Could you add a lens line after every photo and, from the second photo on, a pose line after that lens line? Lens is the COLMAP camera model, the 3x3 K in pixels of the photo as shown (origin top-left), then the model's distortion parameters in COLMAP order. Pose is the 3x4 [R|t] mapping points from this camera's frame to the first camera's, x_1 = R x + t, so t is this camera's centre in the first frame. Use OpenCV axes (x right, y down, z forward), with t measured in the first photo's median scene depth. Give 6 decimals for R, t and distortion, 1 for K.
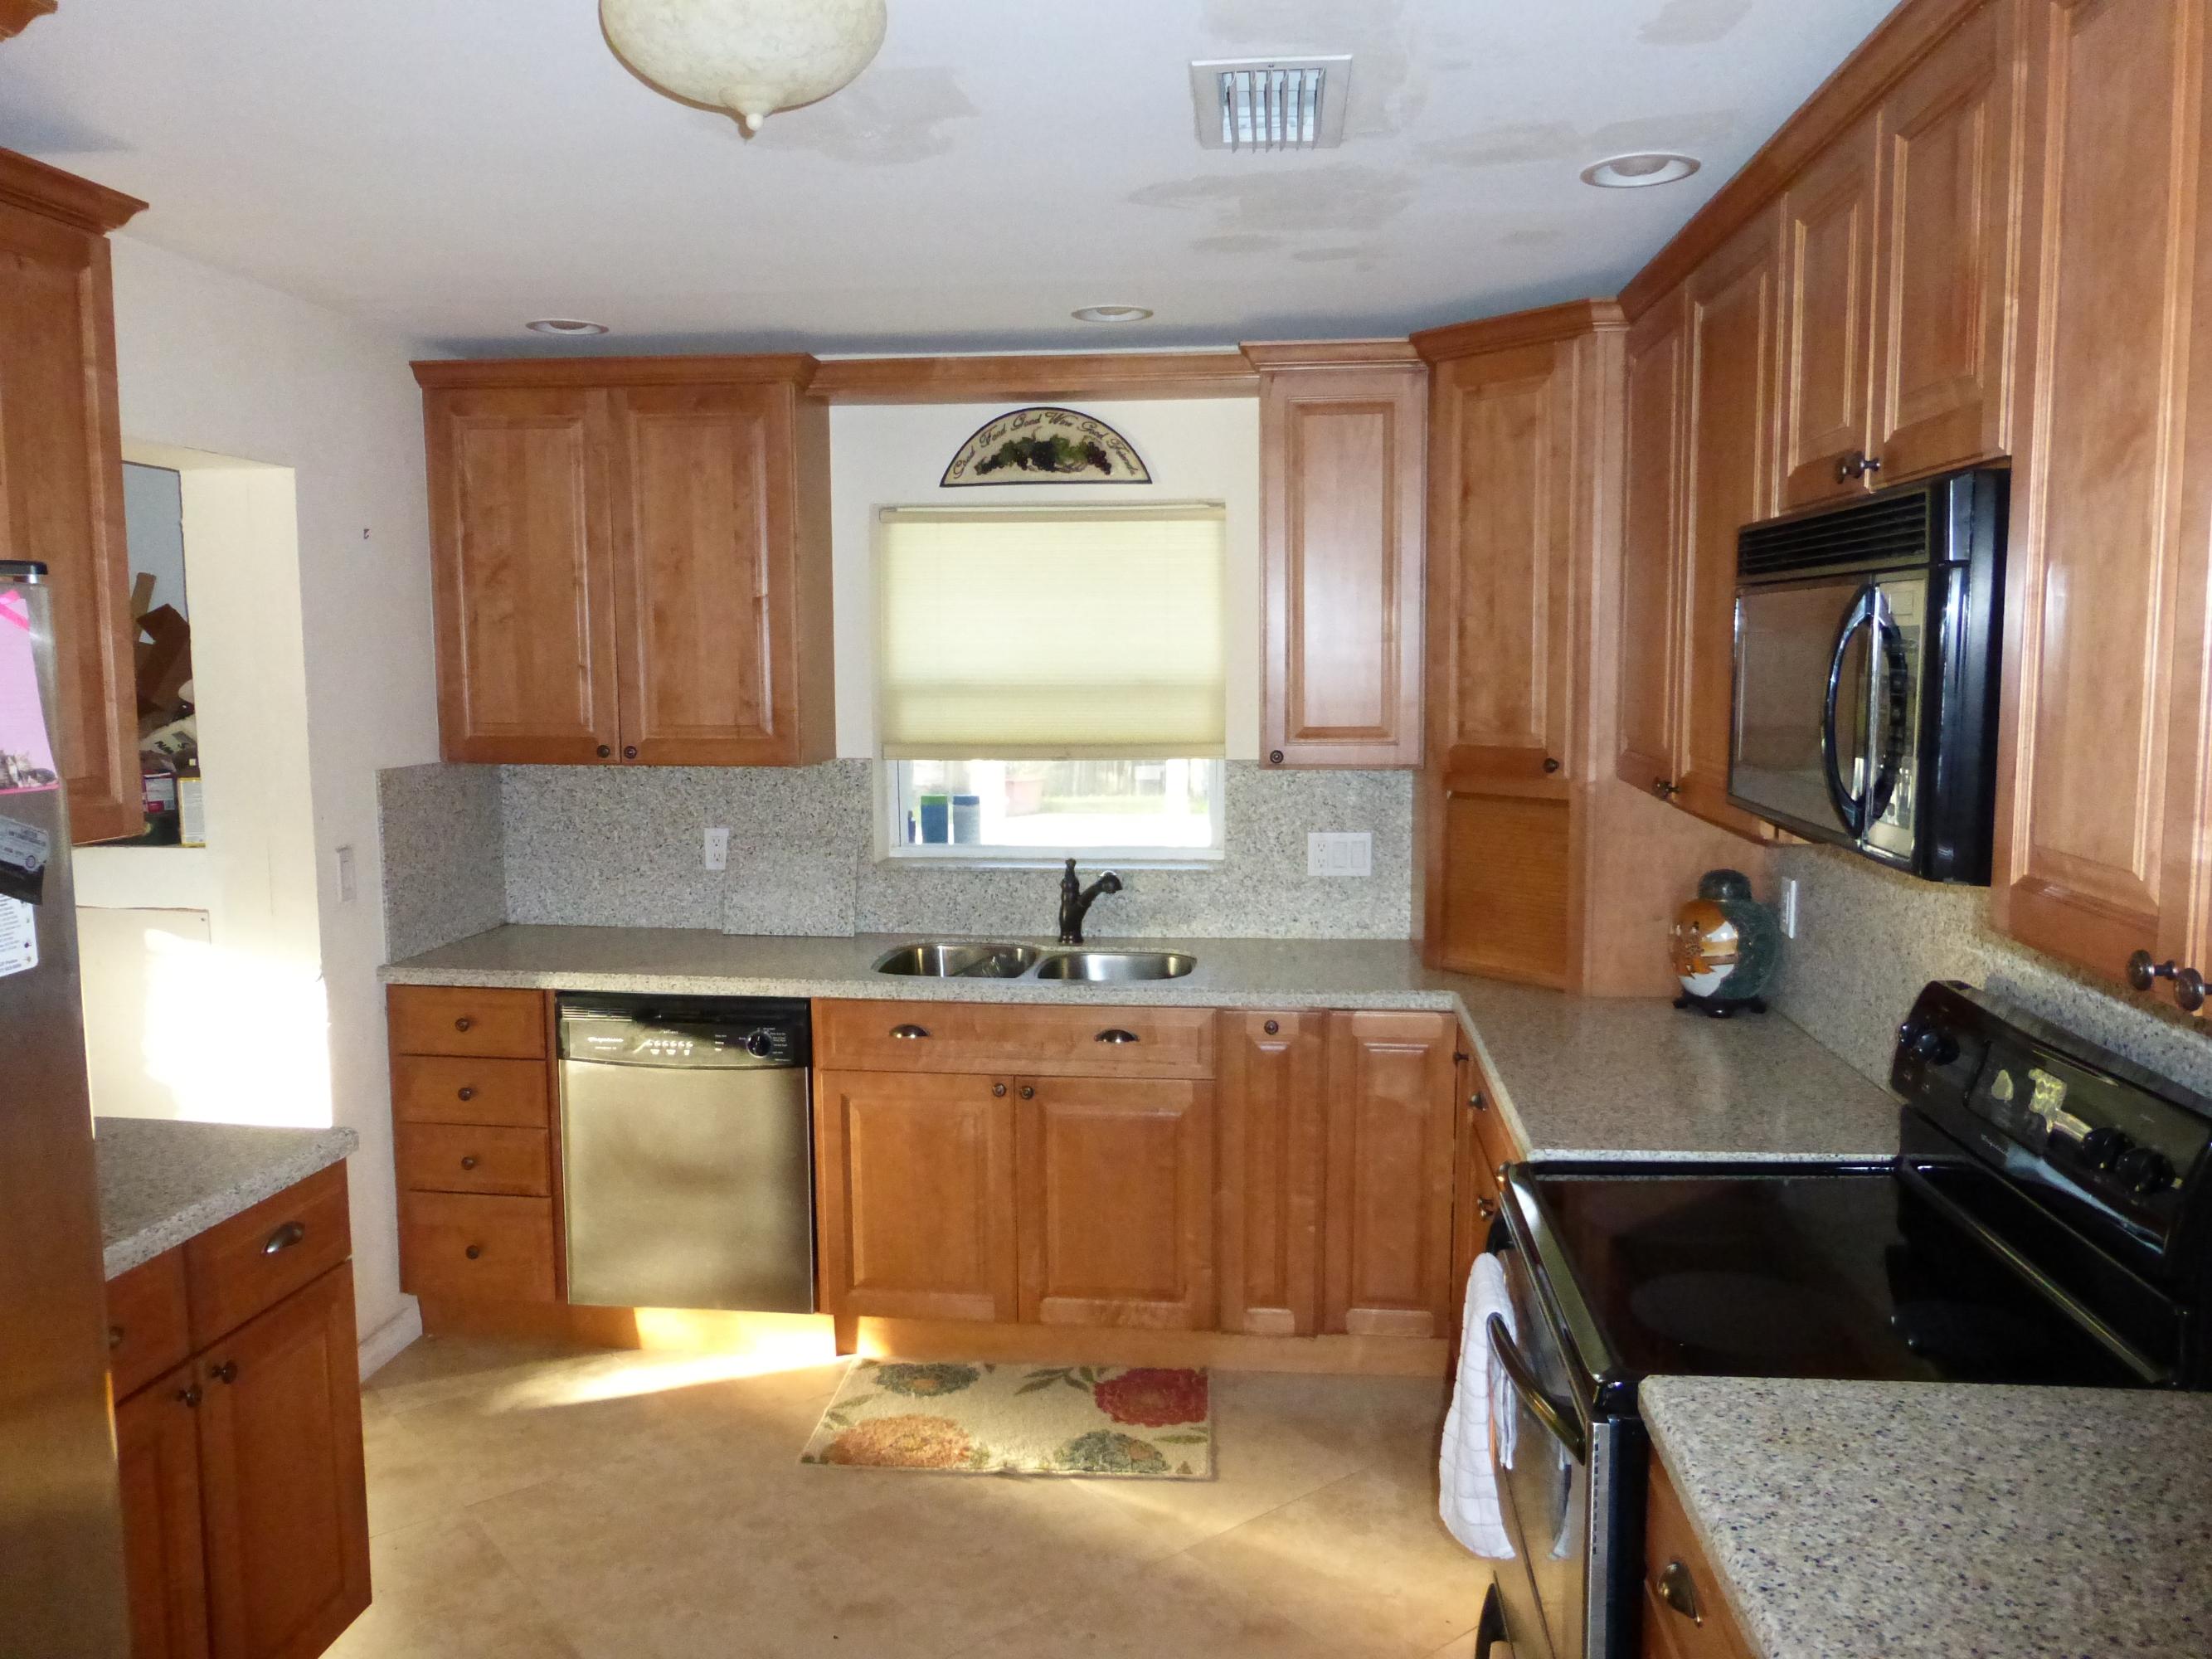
lens RADIAL K [[1581.7, 0, 1106.0], [0, 1581.7, 829.5], [0, 0, 1]] dist [-0.051970, 0.005850]
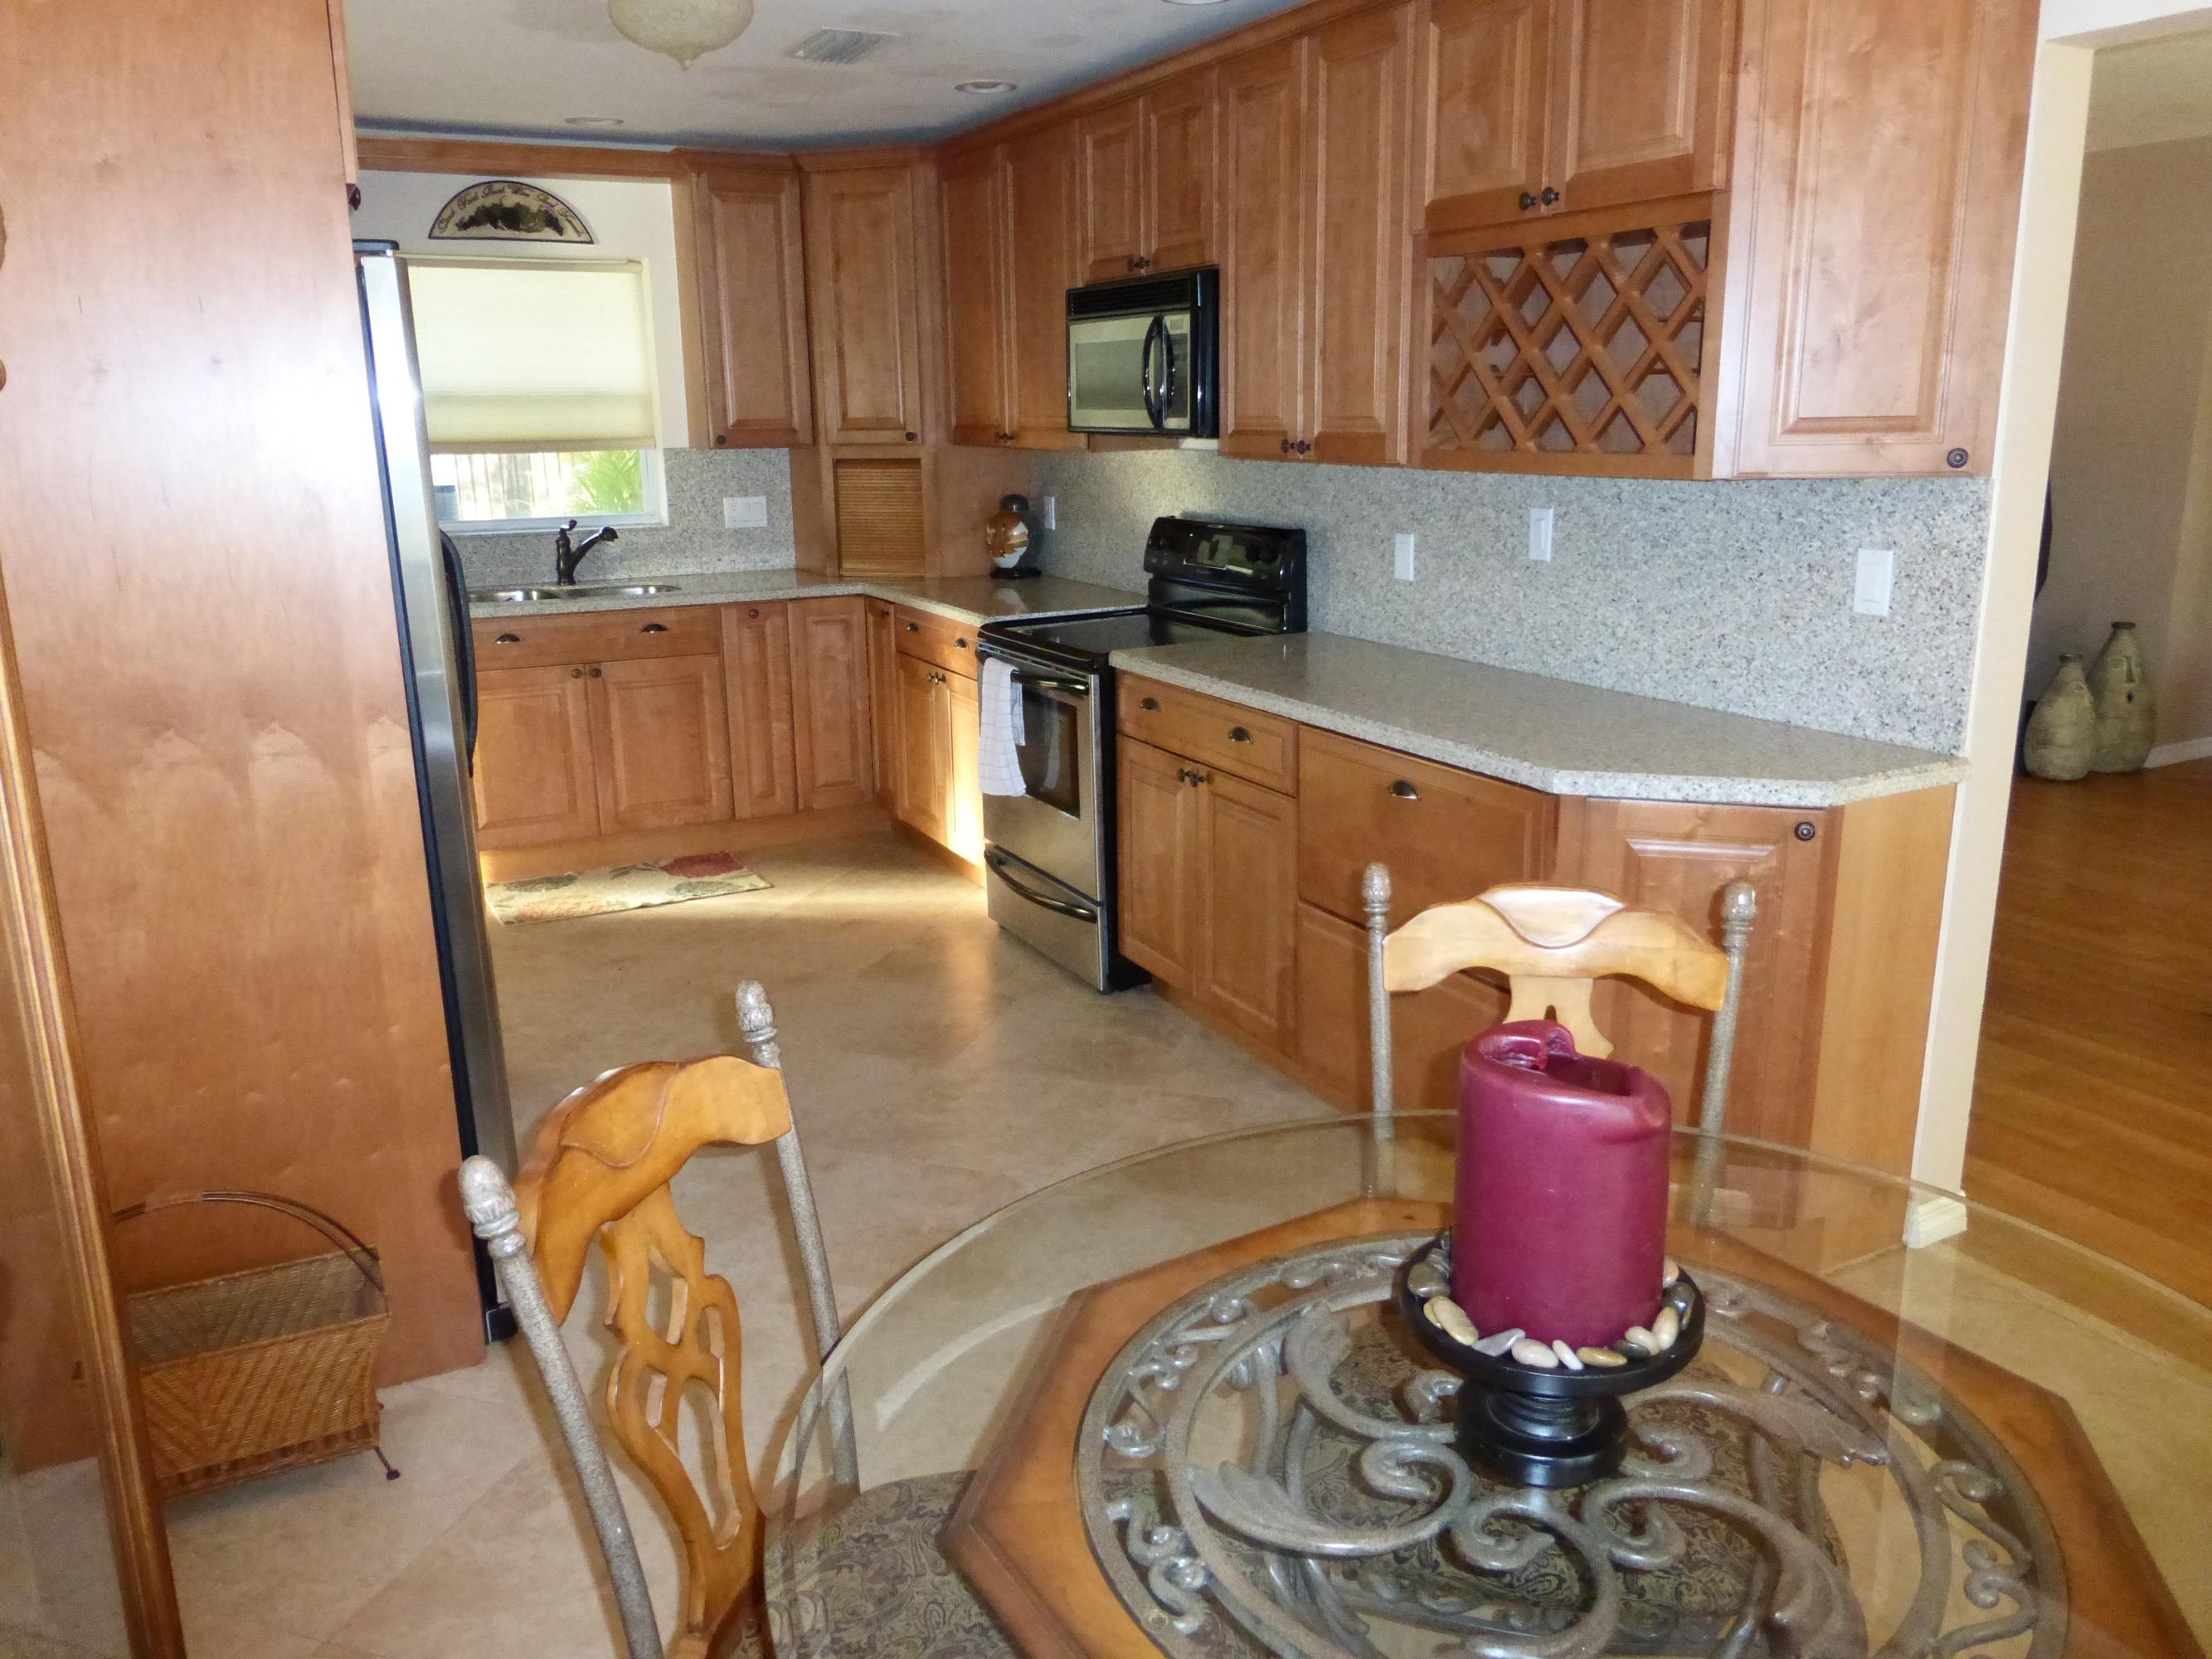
lens RADIAL K [[1581.7, 0, 1106.0], [0, 1581.7, 829.5], [0, 0, 1]] dist [-0.051970, 0.005850]
pose [[0.825824, -0.144949, 0.544982, -0.472448], [0.065113, 0.984448, 0.163166, 0.101583], [-0.560157, -0.099261, 0.822418, -0.473681]]
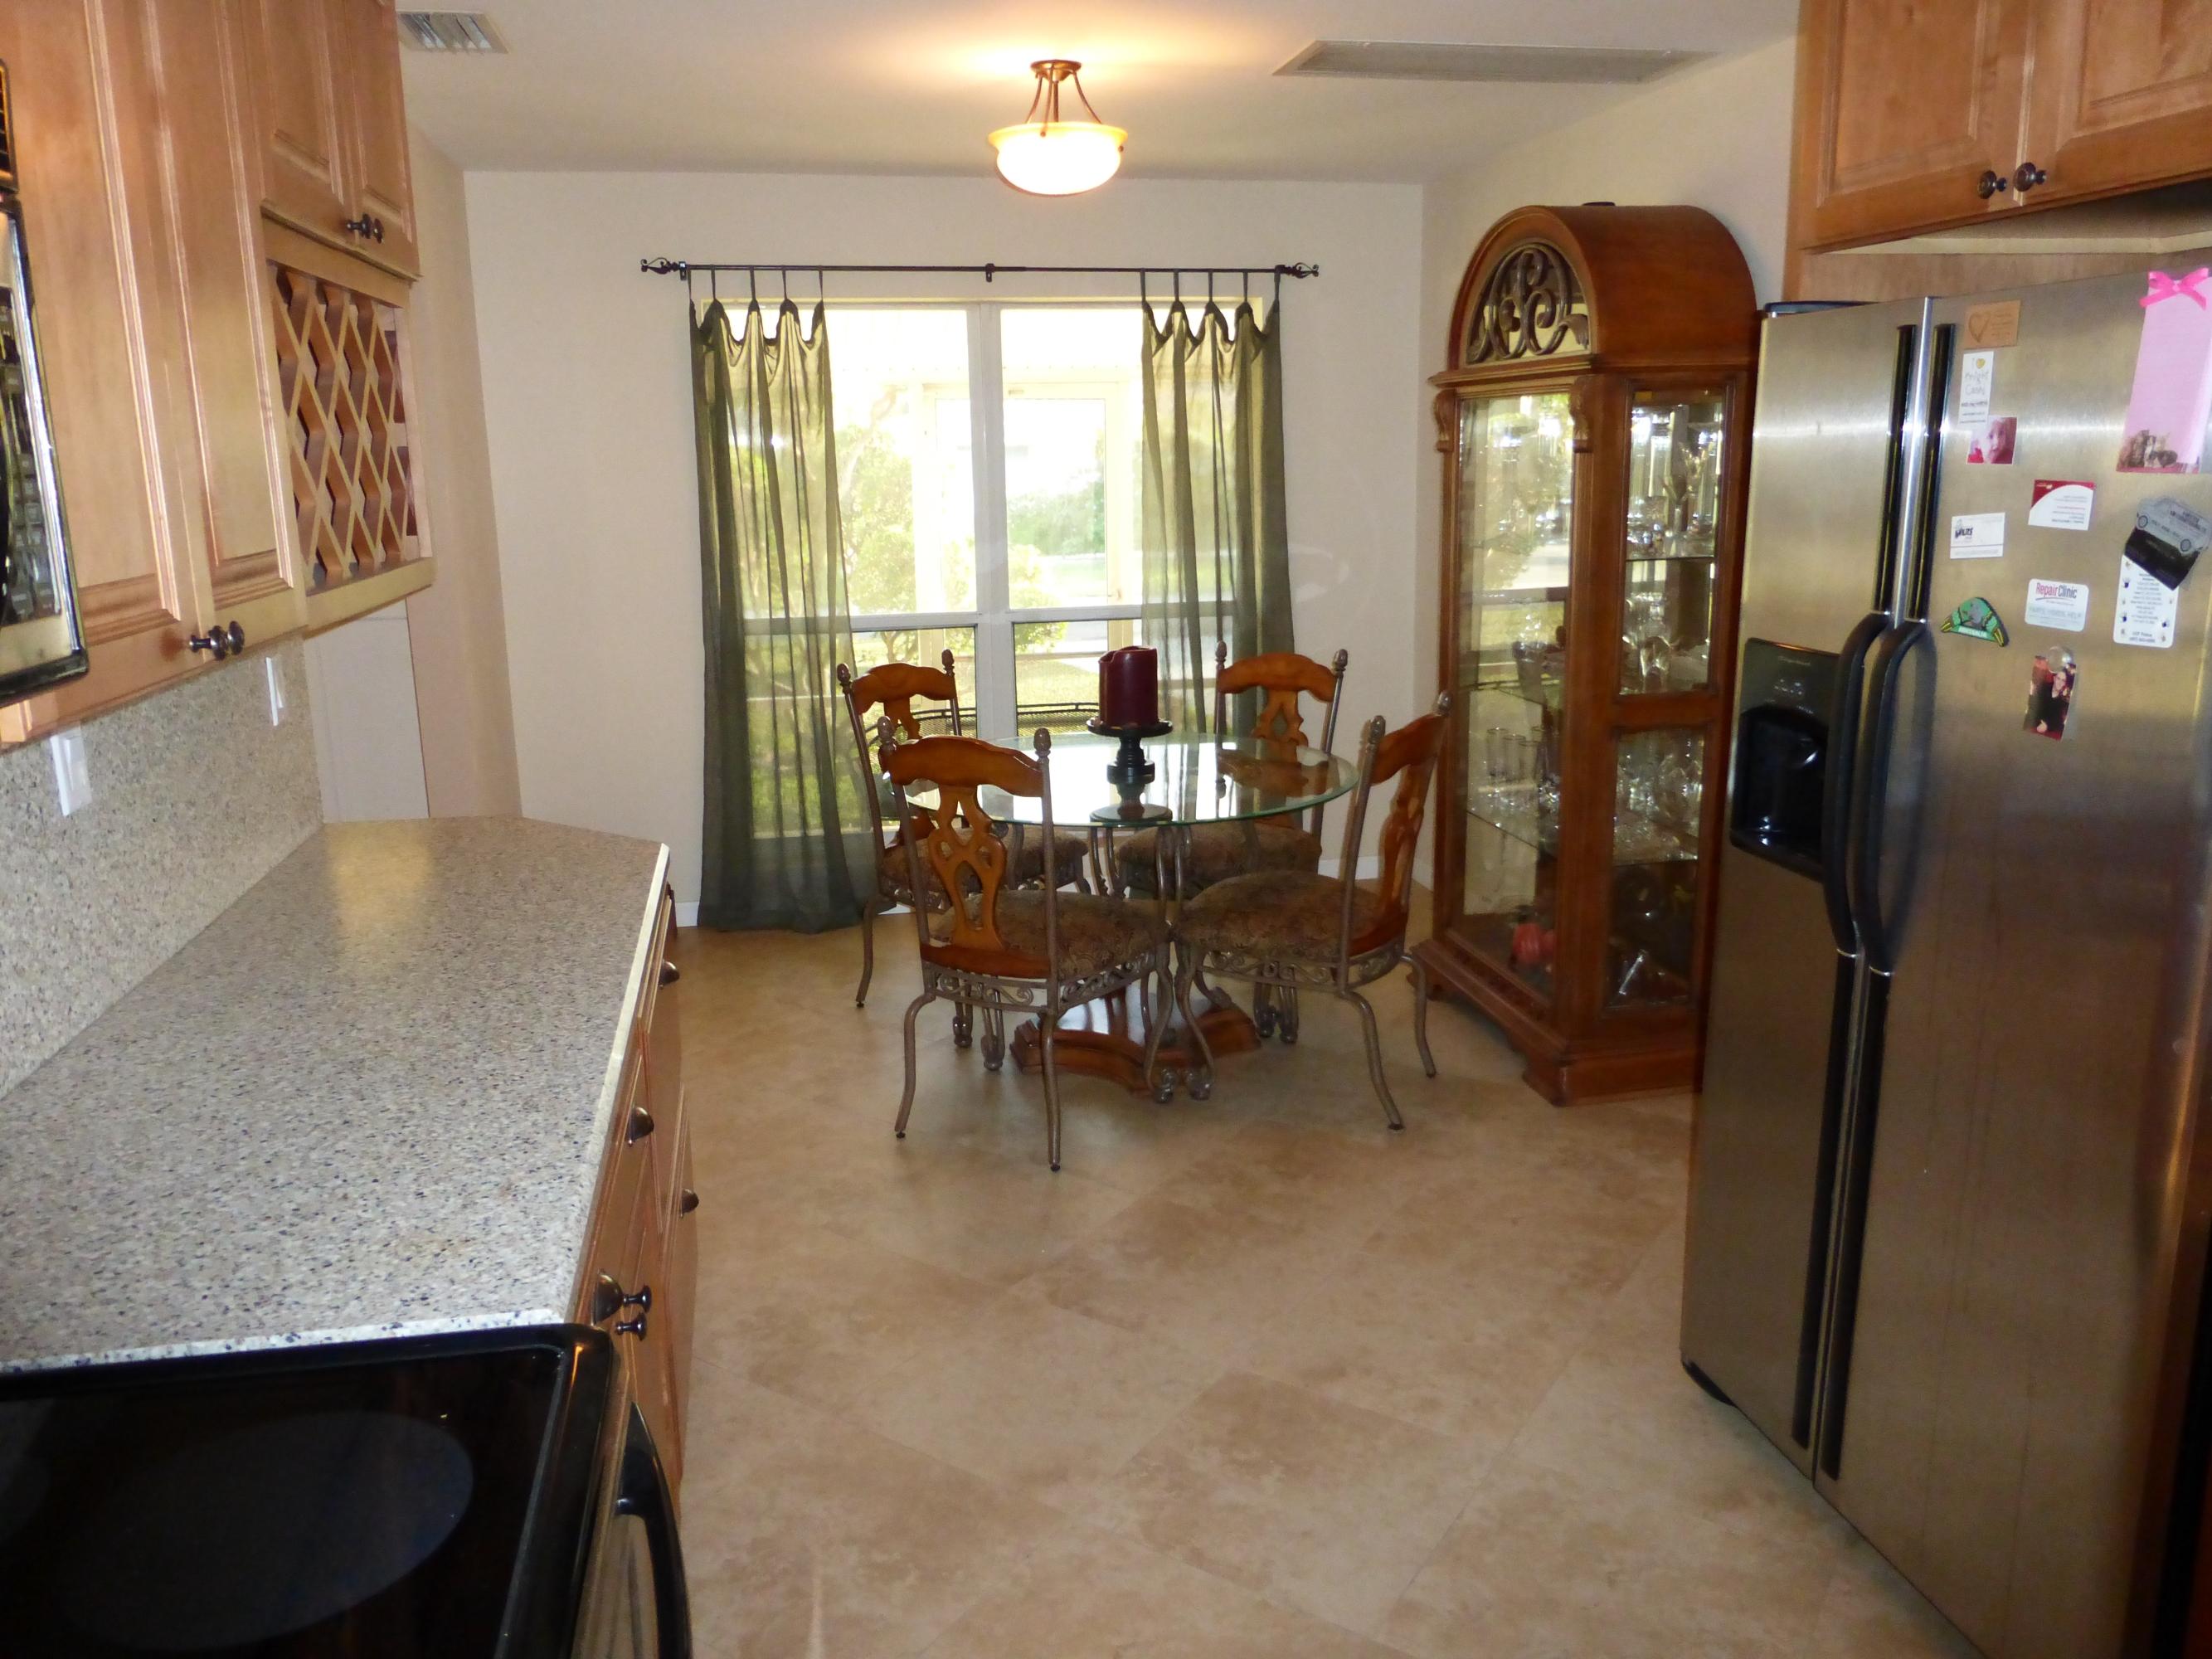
lens RADIAL K [[1581.7, 0, 1106.0], [0, 1581.7, 829.5], [0, 0, 1]] dist [-0.051970, 0.005850]
pose [[-0.949074, 0.094039, -0.300692, 0.215509], [-0.011589, 0.943348, 0.331601, -0.092848], [0.314841, 0.318199, -0.894217, 1.231089]]
